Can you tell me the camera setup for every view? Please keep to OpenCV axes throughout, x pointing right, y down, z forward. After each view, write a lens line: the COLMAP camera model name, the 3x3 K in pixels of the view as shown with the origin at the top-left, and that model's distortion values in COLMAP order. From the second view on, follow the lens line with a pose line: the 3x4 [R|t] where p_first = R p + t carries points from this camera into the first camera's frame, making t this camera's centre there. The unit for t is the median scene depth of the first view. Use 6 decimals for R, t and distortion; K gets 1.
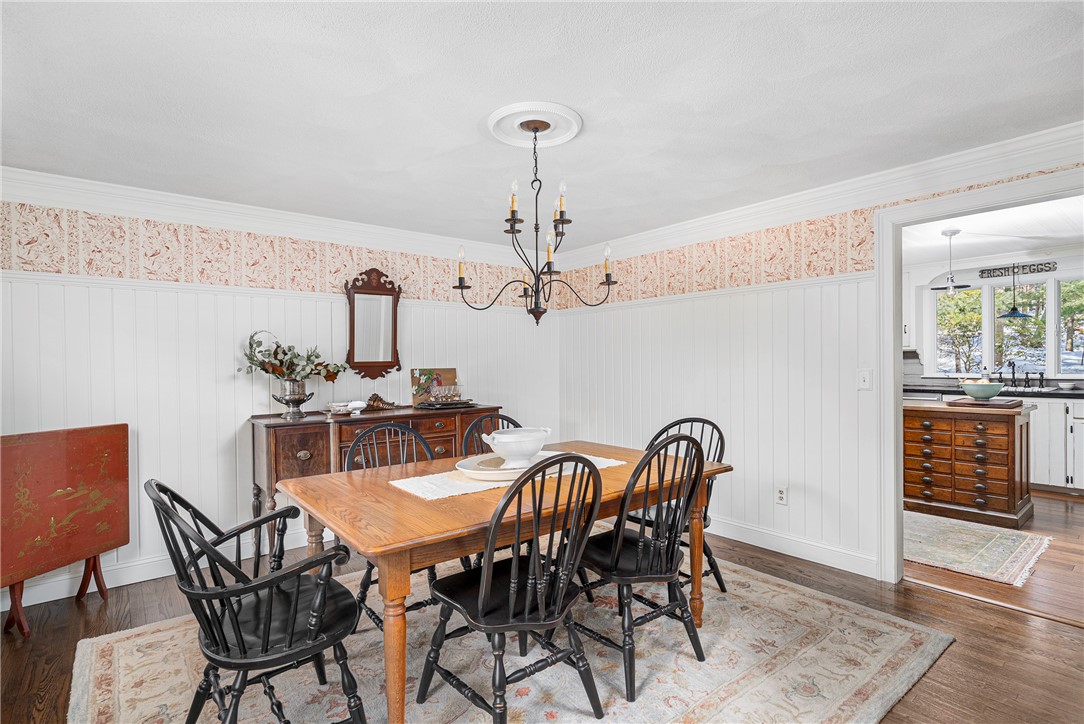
lens RADIAL K [[527.7, 0, 541.0], [0, 527.7, 369.3], [0, 0, 1]] dist [-0.000589, -0.000189]
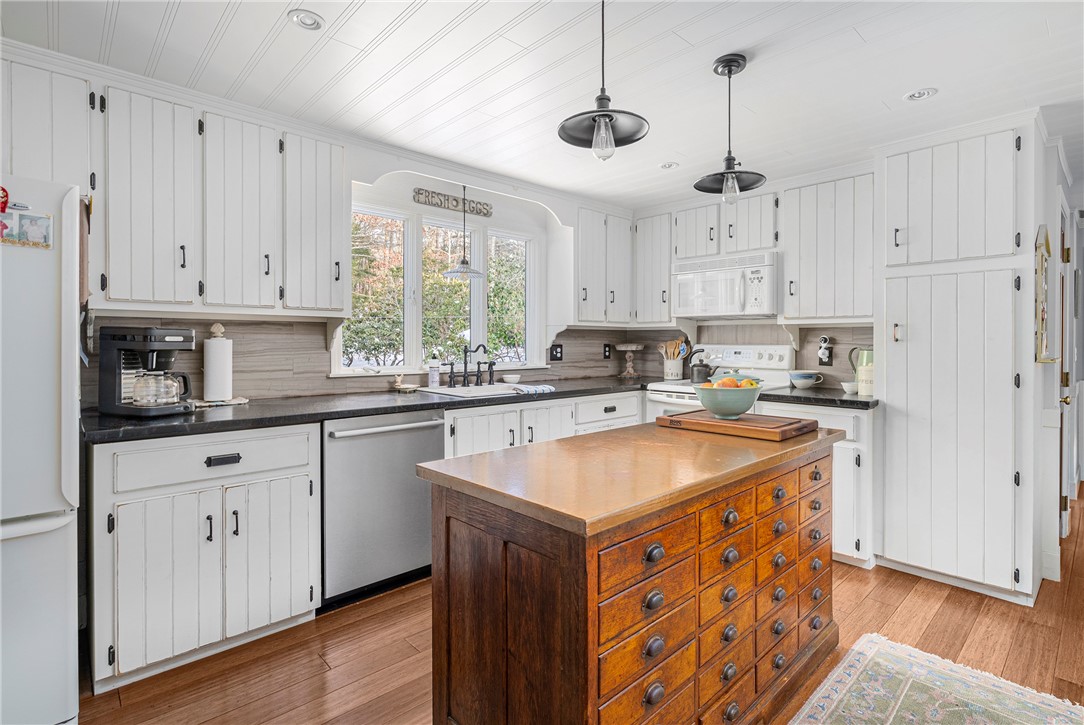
lens RADIAL K [[526.3, 0, 563.5], [0, 526.3, 341.6], [0, 0, 1]] dist [0.001177, 0.000238]
pose [[-0.084050, 0.011694, 0.996393, 0.262634], [0.012260, 0.999868, -0.010700, -0.011047], [-0.996386, 0.011317, -0.084182, 0.958236]]
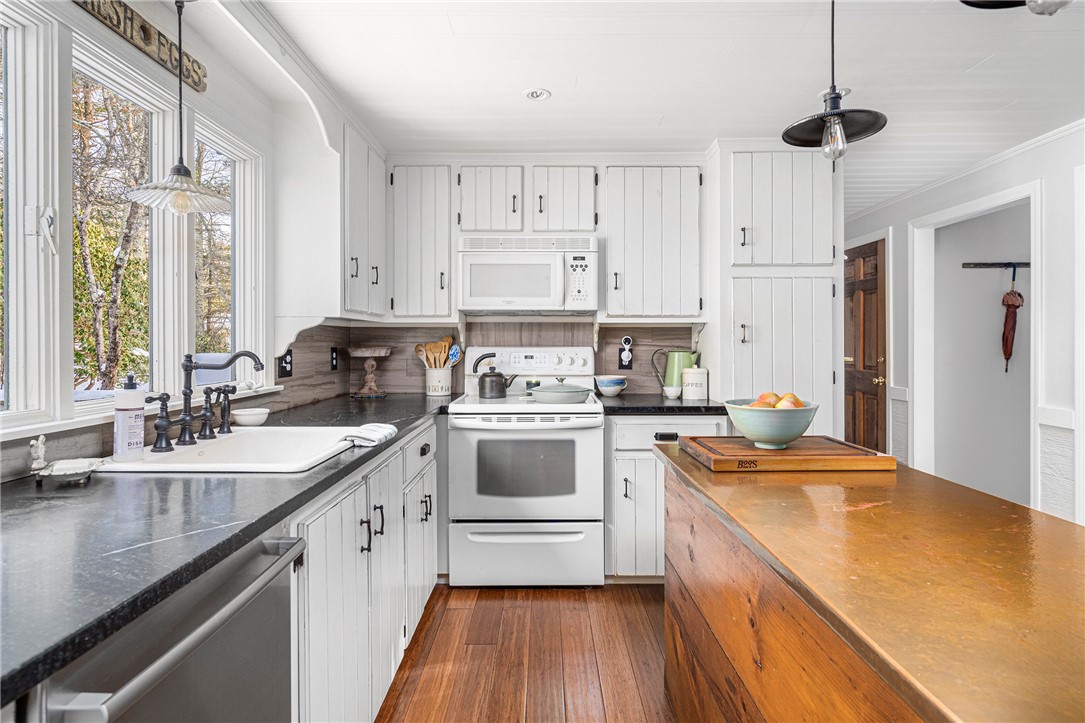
lens RADIAL K [[571.7, 0, 539.8], [0, 571.7, 341.4], [0, 0, 1]] dist [0.001626, -0.000149]
pose [[-0.766875, 0.013851, 0.641647, 0.558692], [0.018950, 0.999820, 0.001065, -0.018578], [-0.641516, 0.012976, -0.767000, 1.142783]]
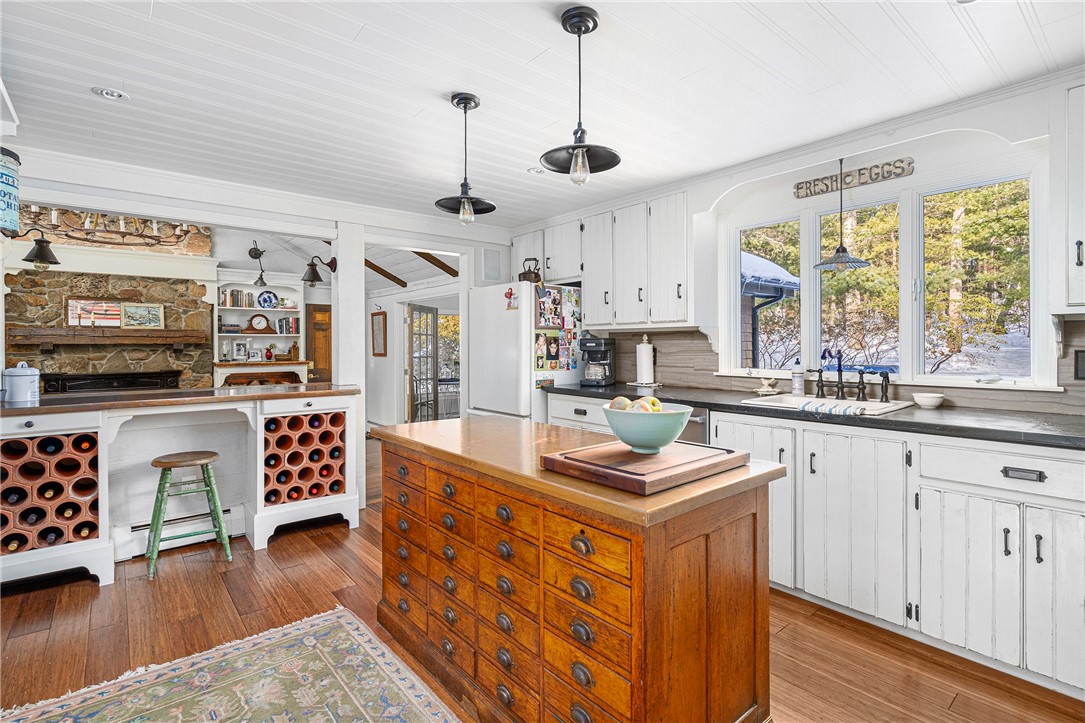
lens RADIAL K [[512.8, 0, 541.3], [0, 512.8, 348.8], [0, 0, 1]] dist [-0.000106, -0.000055]
pose [[0.999843, 0.004387, 0.017150, 0.601108], [-0.004354, 0.999989, -0.001924, -0.013509], [-0.017158, 0.001849, 0.999851, 0.502532]]
